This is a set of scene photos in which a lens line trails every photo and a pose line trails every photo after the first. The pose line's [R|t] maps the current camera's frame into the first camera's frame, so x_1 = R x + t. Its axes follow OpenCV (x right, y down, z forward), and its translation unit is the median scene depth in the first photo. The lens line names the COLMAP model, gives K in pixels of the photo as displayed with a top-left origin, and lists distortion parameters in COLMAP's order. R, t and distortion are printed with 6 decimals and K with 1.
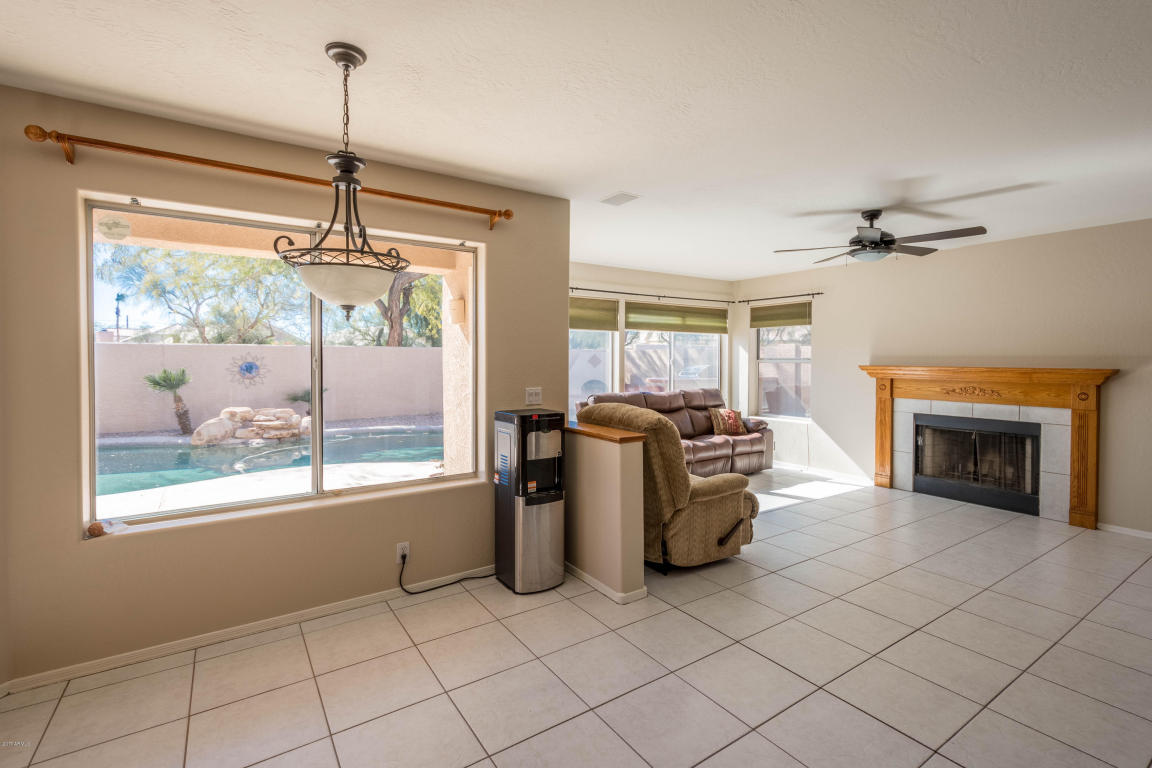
lens RADIAL K [[519.5, 0, 576.9], [0, 519.5, 372.1], [0, 0, 1]] dist [-0.001044, 0.000147]
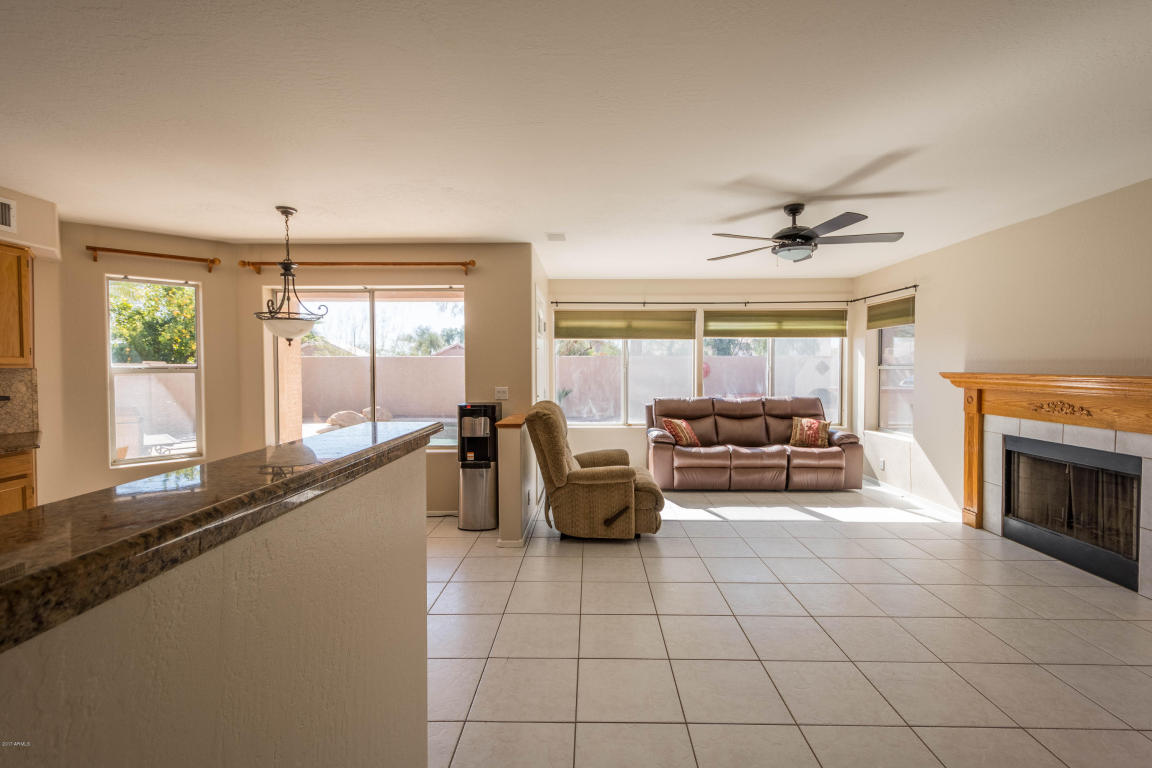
lens RADIAL K [[511.9, 0, 583.6], [0, 511.9, 387.9], [0, 0, 1]] dist [0.003055, -0.000010]
pose [[0.816497, 0.020829, -0.576974, 0.561108], [-0.011417, 0.999736, 0.019934, 0.001994], [0.577237, -0.009689, 0.816519, 0.023002]]
